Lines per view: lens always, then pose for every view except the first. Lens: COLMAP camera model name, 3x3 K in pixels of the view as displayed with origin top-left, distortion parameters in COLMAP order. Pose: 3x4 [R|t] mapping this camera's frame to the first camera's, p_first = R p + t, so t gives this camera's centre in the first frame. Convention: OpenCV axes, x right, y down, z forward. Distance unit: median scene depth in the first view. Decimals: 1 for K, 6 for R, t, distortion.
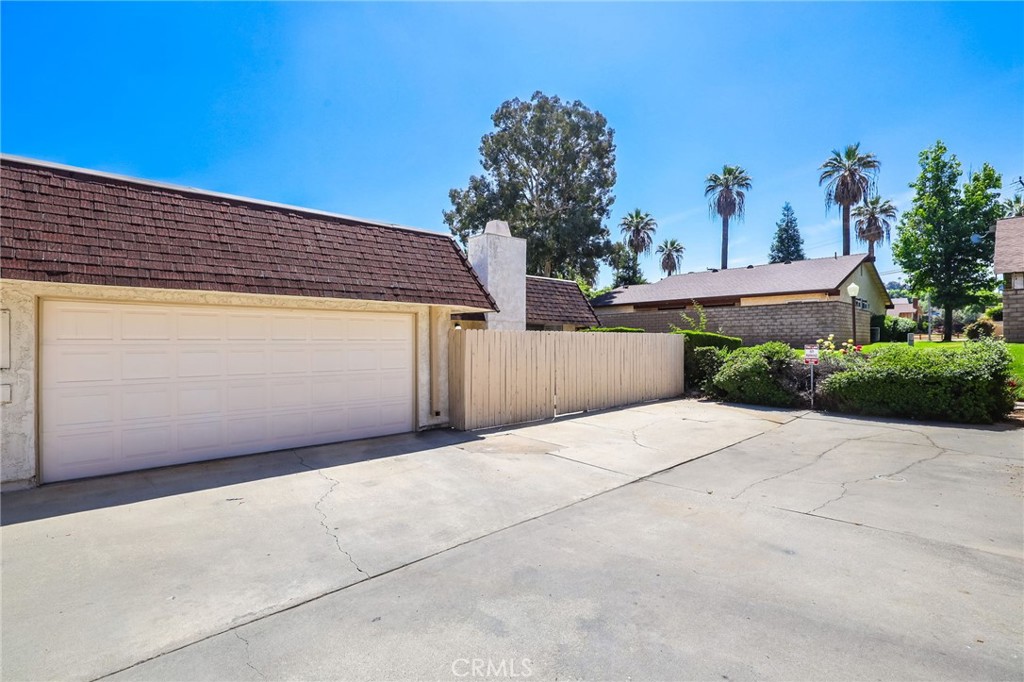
lens RADIAL K [[458.3, 0, 512.2], [0, 458.3, 344.6], [0, 0, 1]] dist [-0.051895, 0.019492]
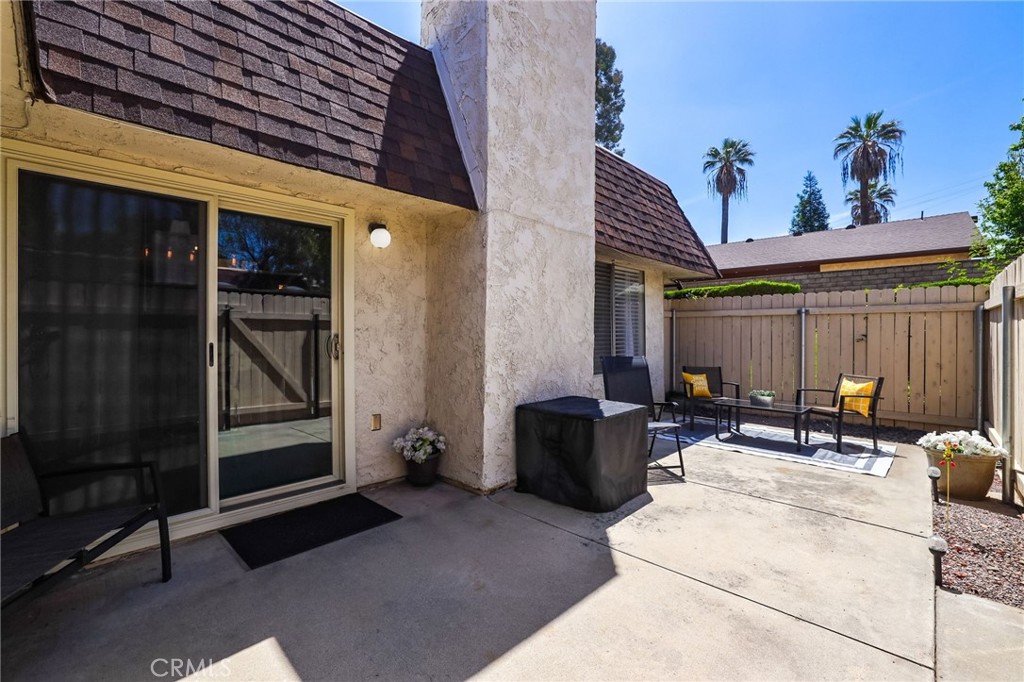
lens RADIAL K [[458.3, 0, 512.2], [0, 458.3, 344.6], [0, 0, 1]] dist [-0.051895, 0.019492]
pose [[0.998804, 0.002852, 0.048805, -0.008549], [-0.003955, 0.999739, 0.022521, 0.003811], [-0.048728, -0.022688, 0.998554, 0.123315]]
